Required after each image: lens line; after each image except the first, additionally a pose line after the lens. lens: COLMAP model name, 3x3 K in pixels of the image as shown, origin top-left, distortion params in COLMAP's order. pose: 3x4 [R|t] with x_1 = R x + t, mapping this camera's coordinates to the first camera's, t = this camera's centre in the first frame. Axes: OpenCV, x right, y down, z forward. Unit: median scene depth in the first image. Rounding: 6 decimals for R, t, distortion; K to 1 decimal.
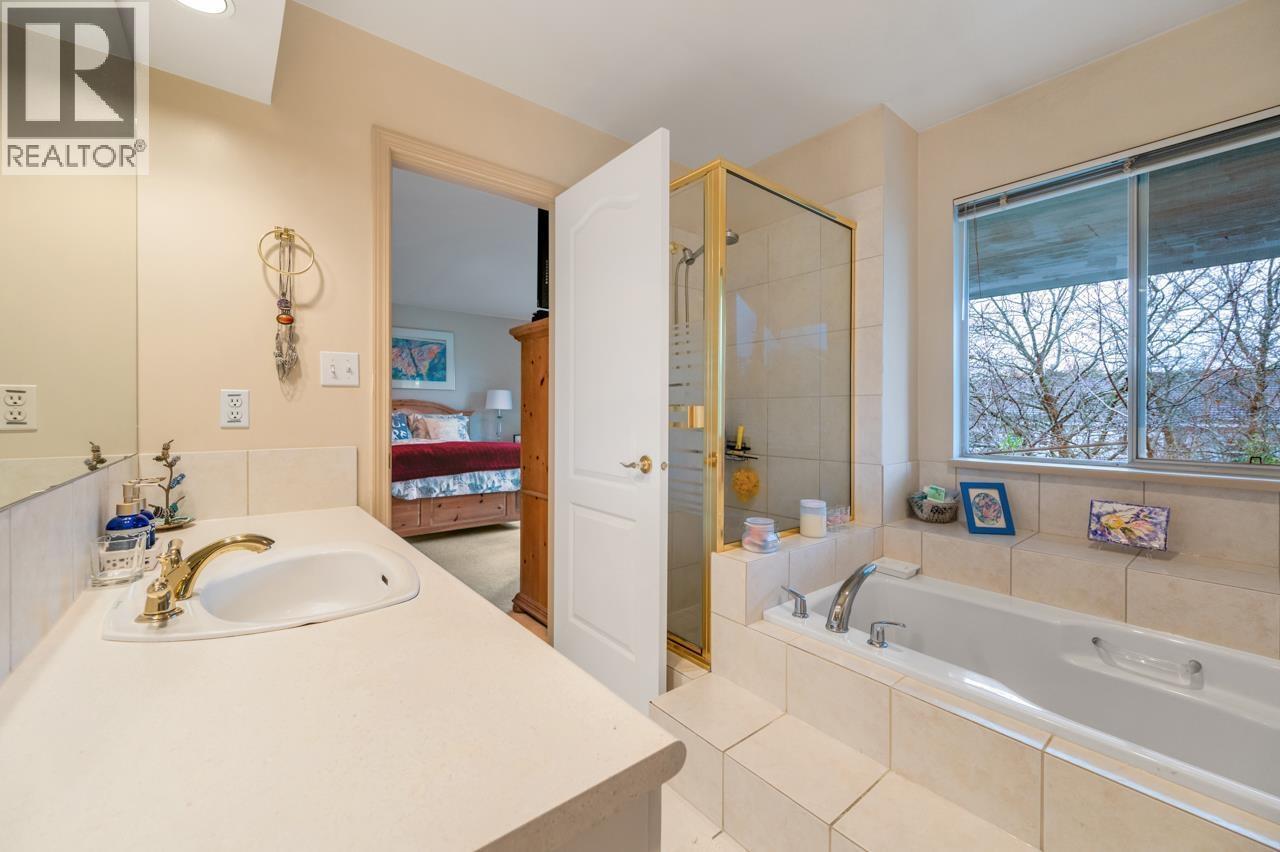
lens RADIAL K [[499.2, 0, 639.1], [0, 499.2, 420.4], [0, 0, 1]] dist [0.002250, 0.000225]
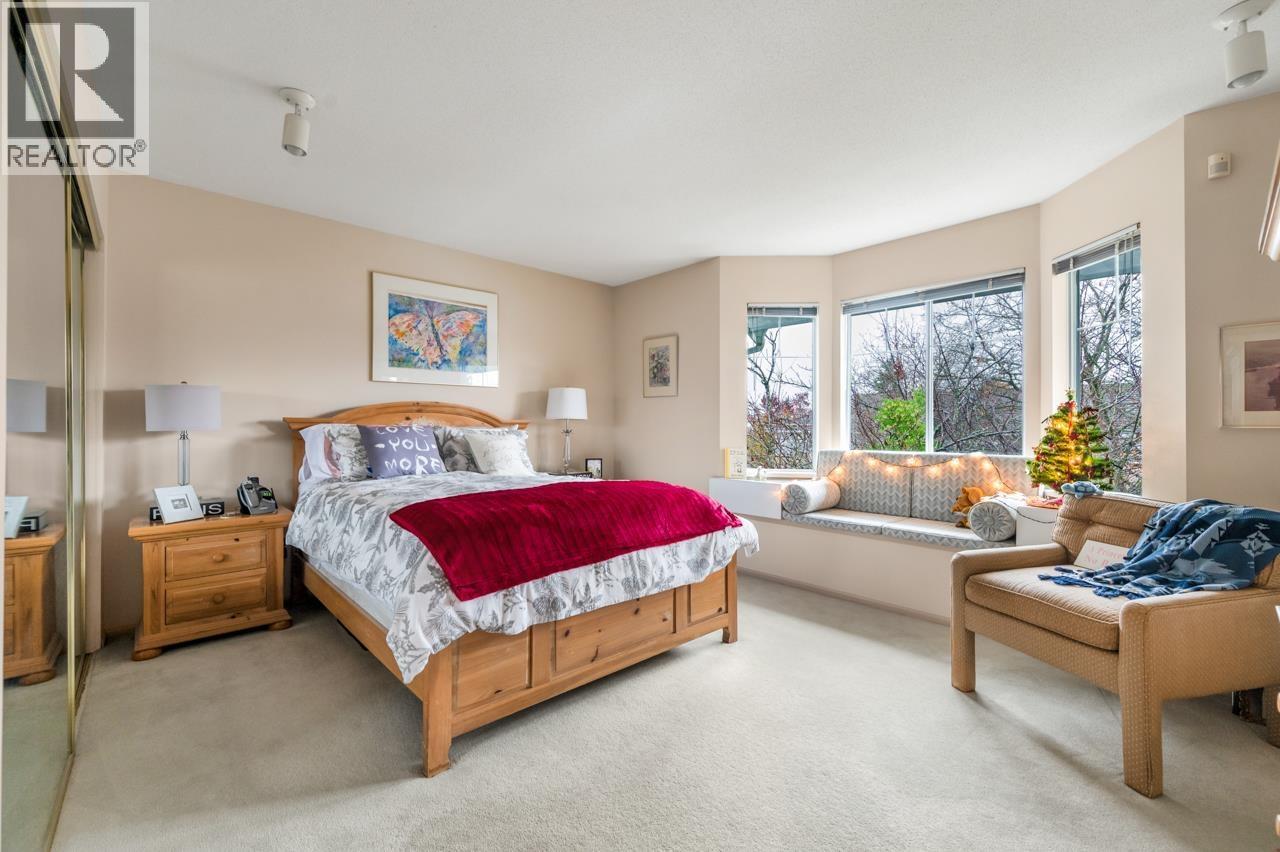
lens RADIAL K [[522.4, 0, 640.0], [0, 522.4, 426.0], [0, 0, 1]] dist [0.000823, 0.000203]
pose [[0.997477, 0.000277, 0.070996, -0.352797], [0.000407, 0.999954, -0.009614, -0.010465], [-0.070995, 0.009618, 0.997430, 0.504569]]
